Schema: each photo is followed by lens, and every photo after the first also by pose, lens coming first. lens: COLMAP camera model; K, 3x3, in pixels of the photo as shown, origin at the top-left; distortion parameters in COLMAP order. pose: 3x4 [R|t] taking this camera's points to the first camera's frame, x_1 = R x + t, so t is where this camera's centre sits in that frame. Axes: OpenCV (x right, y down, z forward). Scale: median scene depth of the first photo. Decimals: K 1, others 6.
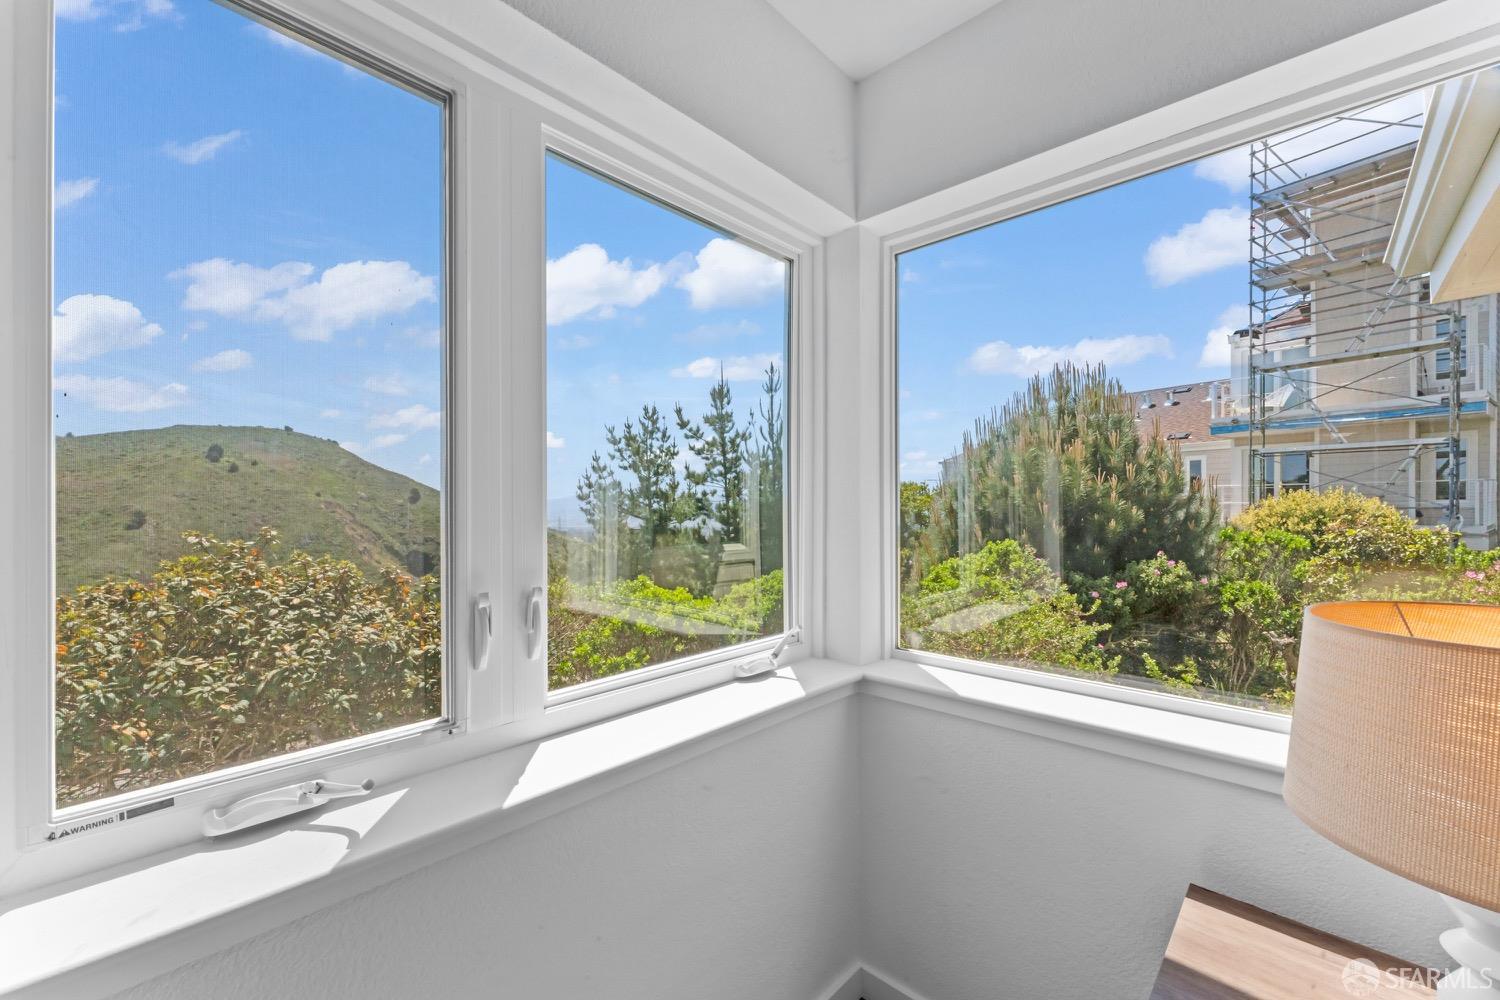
lens RADIAL K [[600.6, 0, 733.5], [0, 600.6, 508.6], [0, 0, 1]] dist [0.020127, -0.000037]
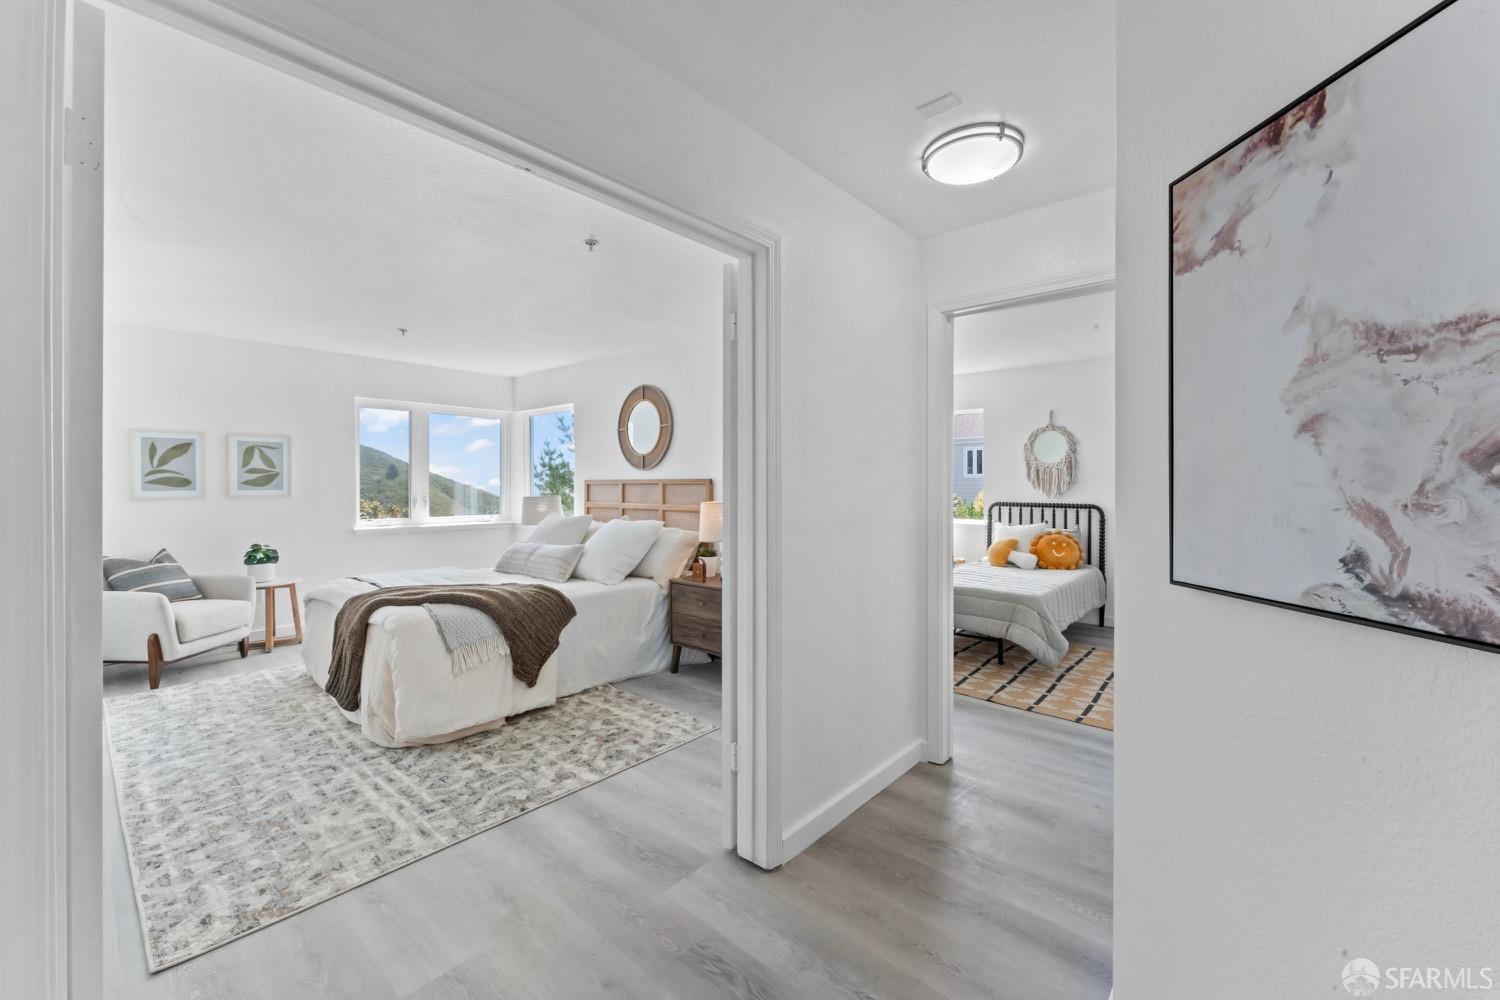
lens RADIAL K [[603.3, 0, 753.3], [0, 603.3, 486.9], [0, 0, 1]] dist [0.000328, -0.000148]
pose [[0.998572, 0.001779, 0.053401, 0.116330], [-0.001905, 0.999996, 0.002306, 0.001339], [-0.053397, -0.002405, 0.998570, -0.230128]]
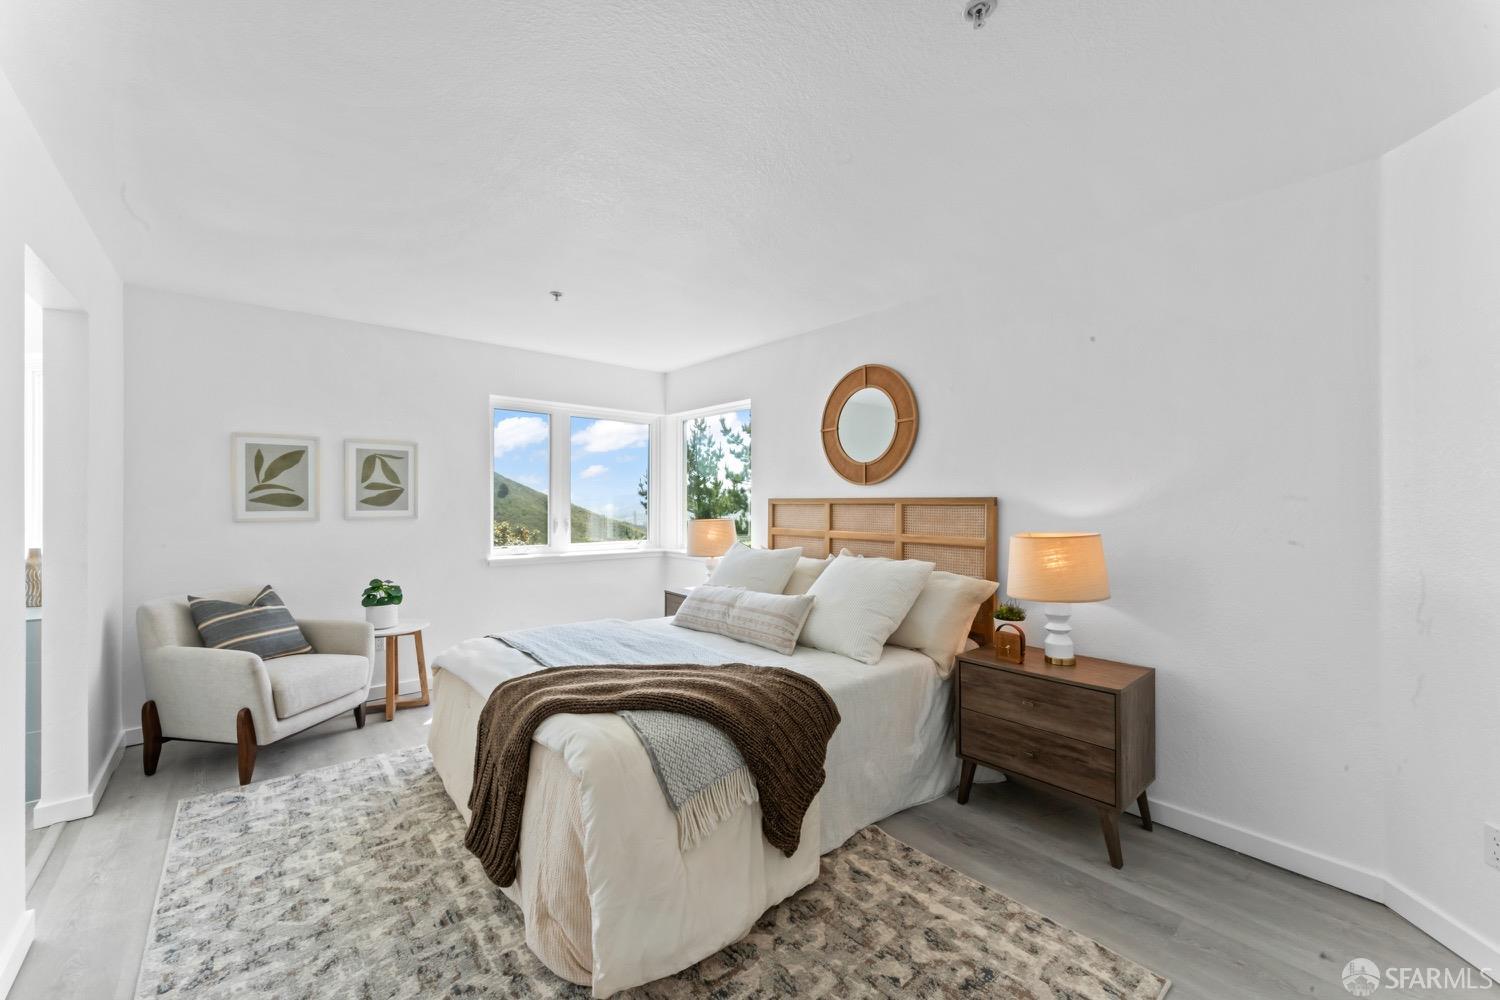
lens RADIAL K [[595.1, 0, 746.0], [0, 595.1, 503.6], [0, 0, 1]] dist [0.000461, 0.000088]
pose [[0.995276, 0.005065, -0.096949, 0.070168], [-0.005122, 0.999987, -0.000338, 0.000904], [0.096946, 0.000833, 0.995289, -0.162139]]
